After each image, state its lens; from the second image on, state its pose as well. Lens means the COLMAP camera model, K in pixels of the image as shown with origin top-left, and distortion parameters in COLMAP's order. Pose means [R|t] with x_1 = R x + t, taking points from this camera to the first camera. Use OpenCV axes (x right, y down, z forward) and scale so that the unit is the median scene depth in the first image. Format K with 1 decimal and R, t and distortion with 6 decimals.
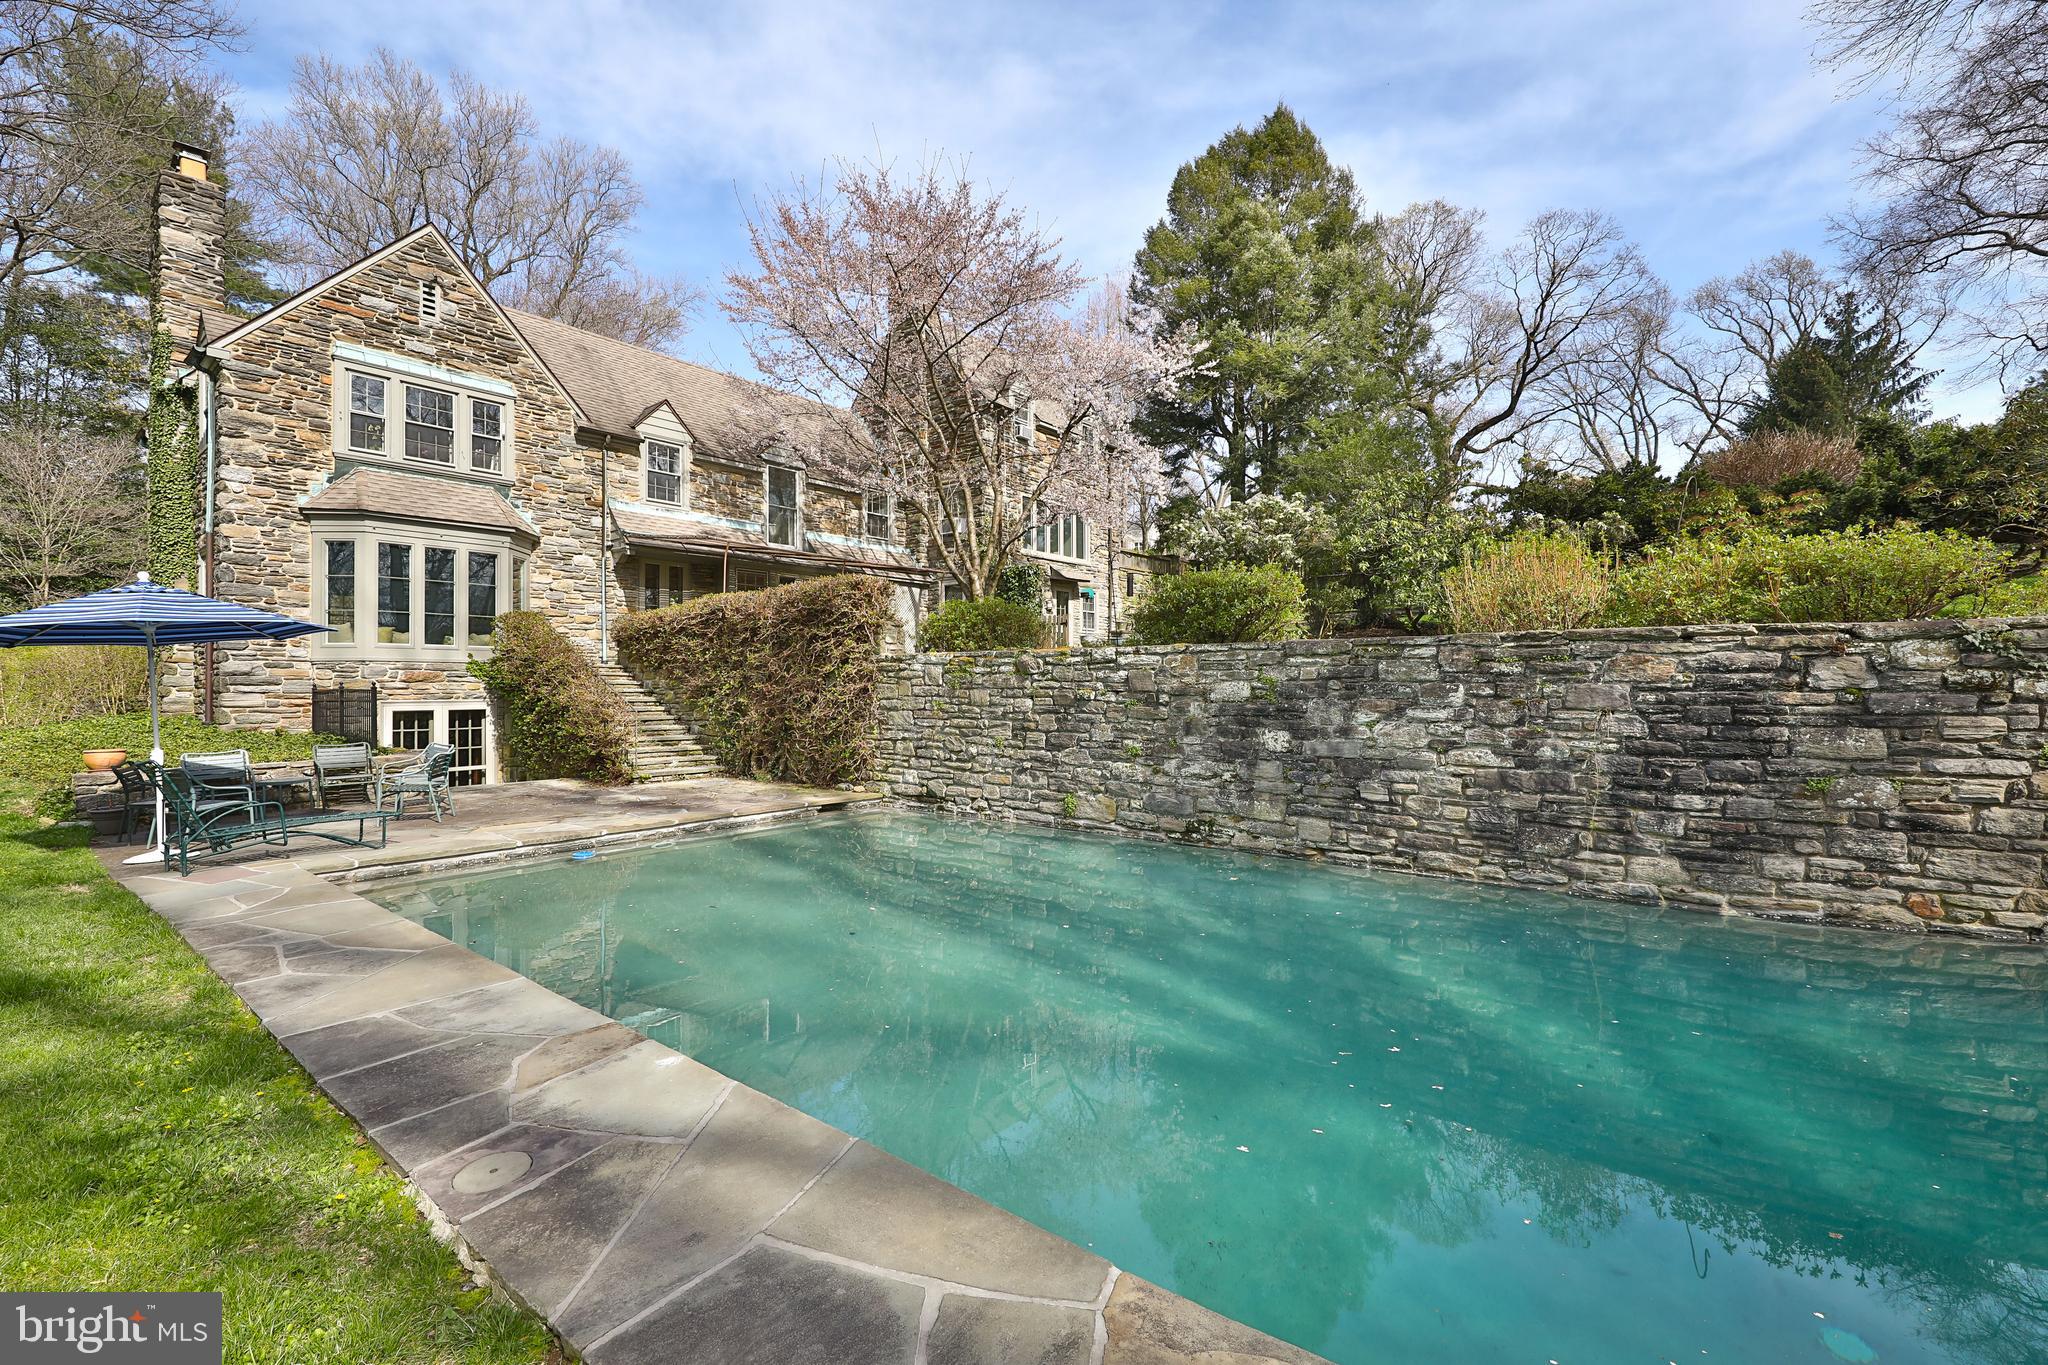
lens RADIAL K [[849.6, 0, 1034.8], [0, 849.6, 682.9], [0, 0, 1]] dist [0.009070, -0.002359]
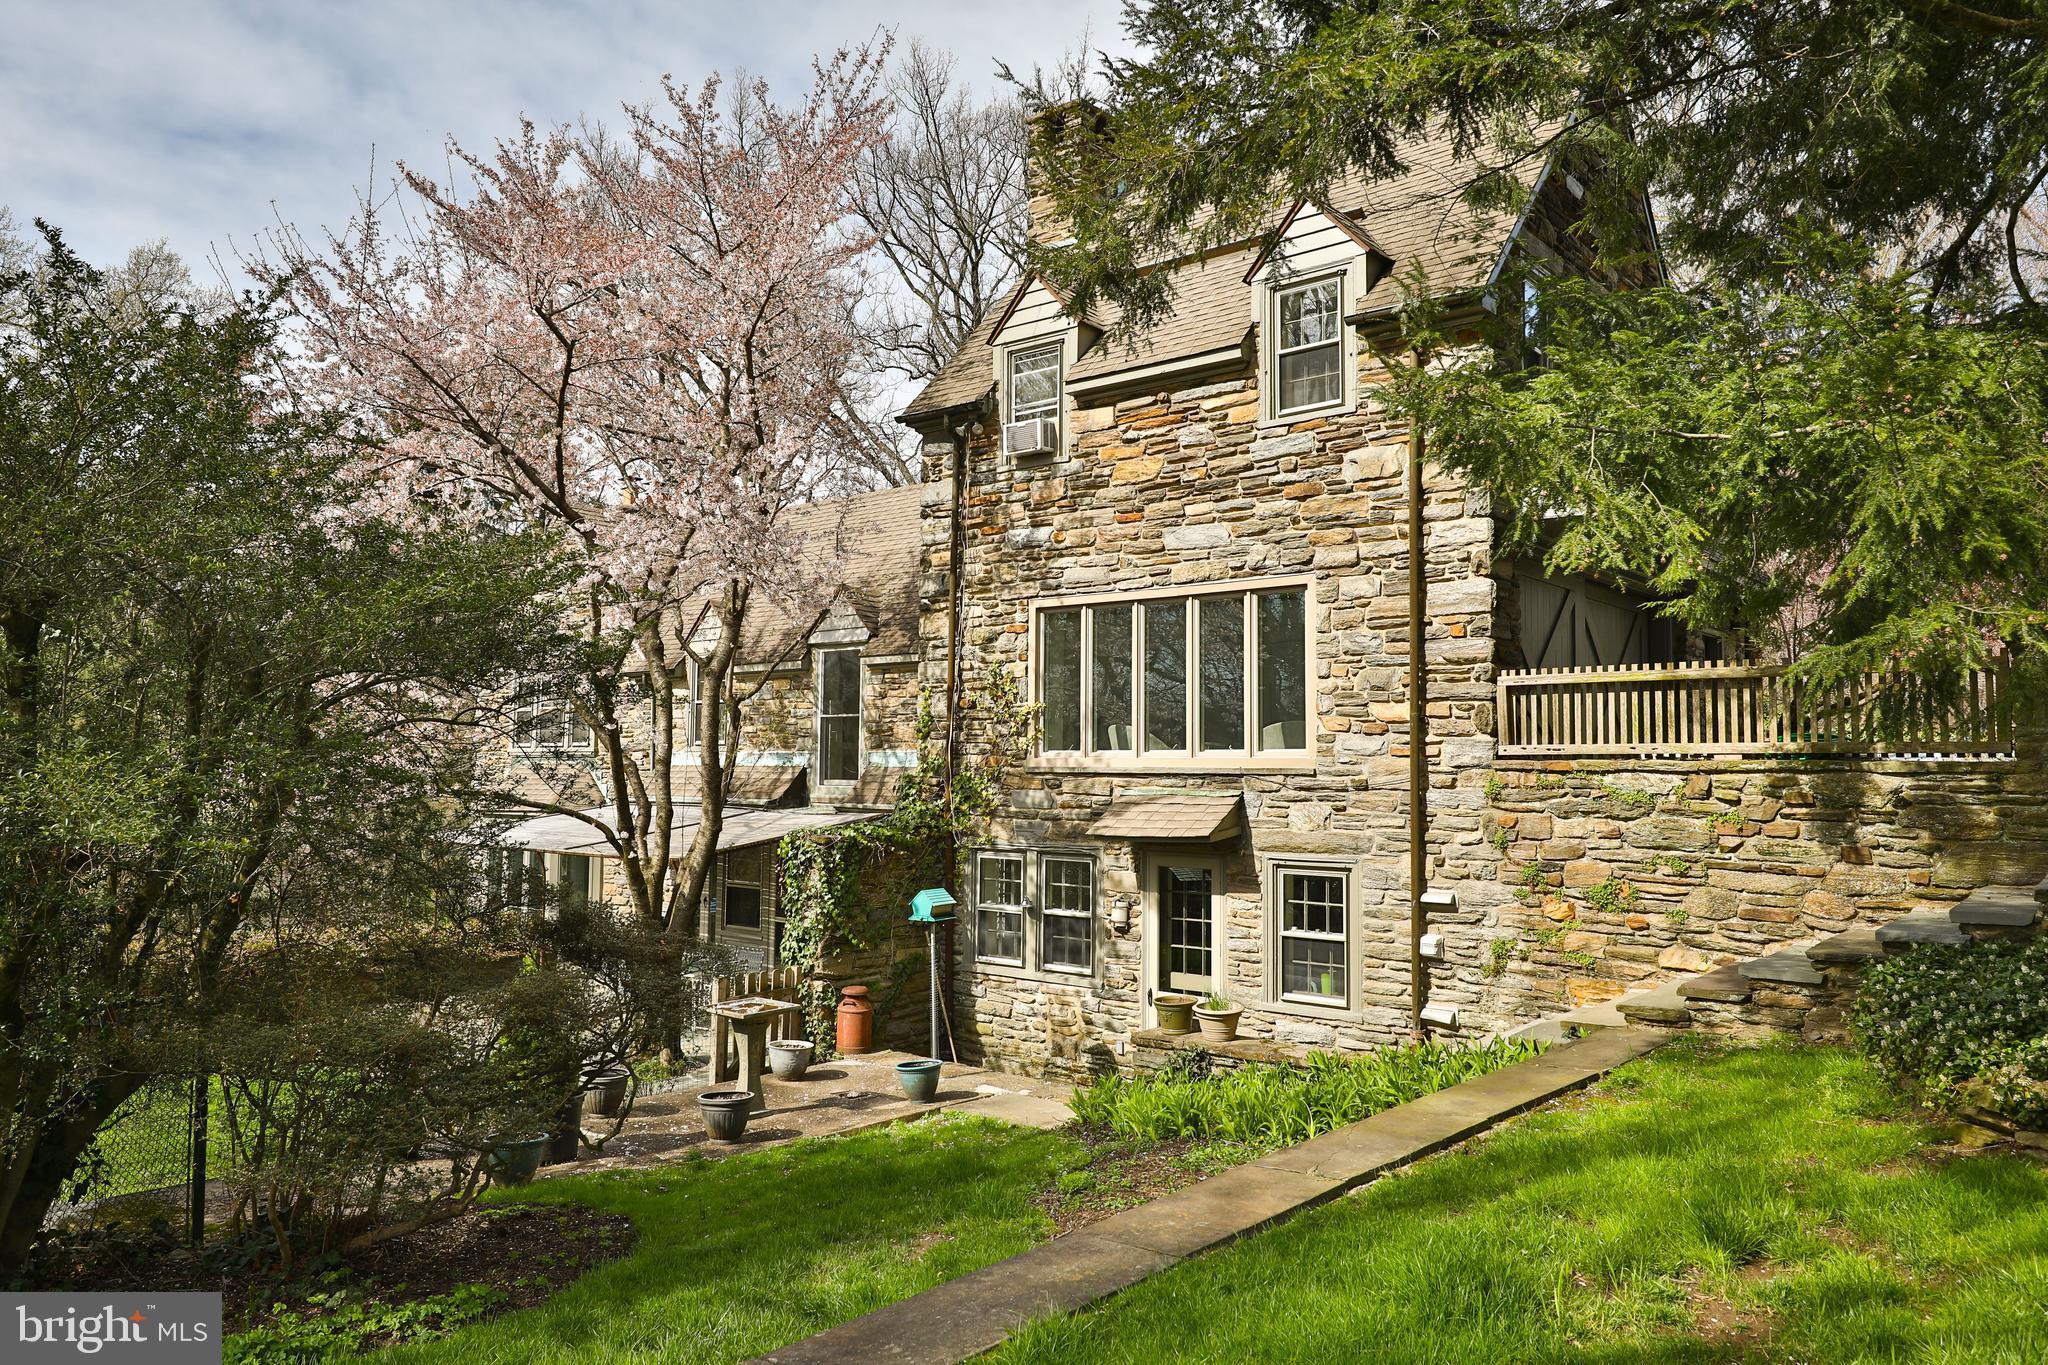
lens RADIAL K [[1397.2, 0, 1055.2], [0, 1397.2, 669.9], [0, 0, 1]] dist [0.022768, -0.001897]
pose [[0.013314, -0.067210, -0.997650, 0.874220], [-0.003087, 0.997731, -0.067257, -0.230634], [0.999907, 0.003975, 0.013076, 1.501103]]
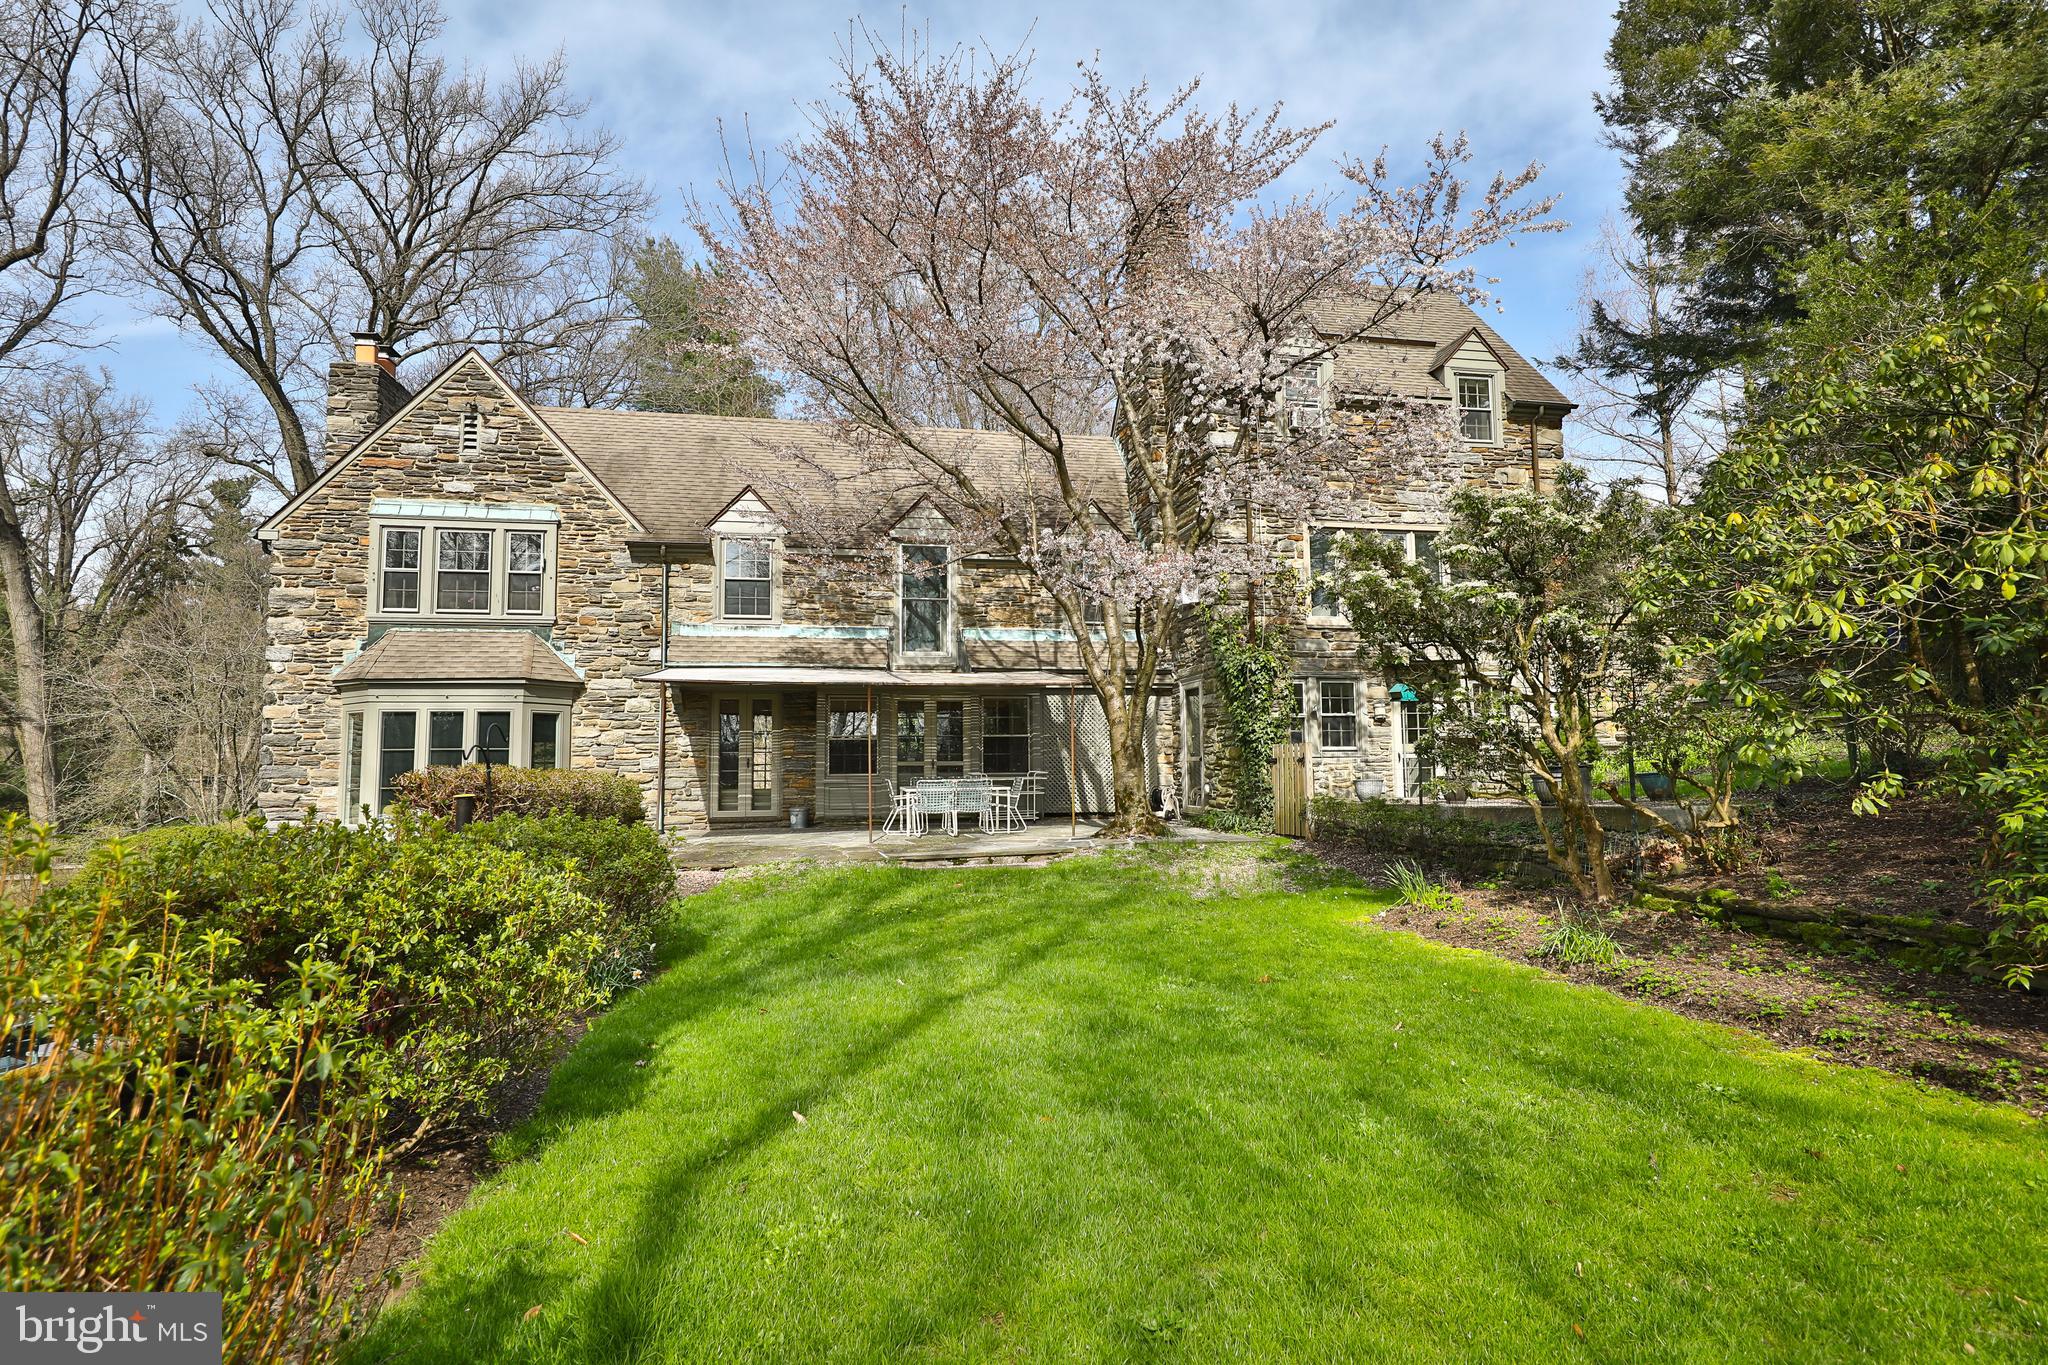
lens RADIAL K [[1078.0, 0, 1035.0], [0, 1078.0, 676.5], [0, 0, 1]] dist [0.026608, -0.010978]
pose [[0.787794, -0.058641, -0.613141, 0.426830], [0.011145, 0.996652, -0.081000, -0.091353], [0.615838, 0.056978, 0.785810, 0.469336]]
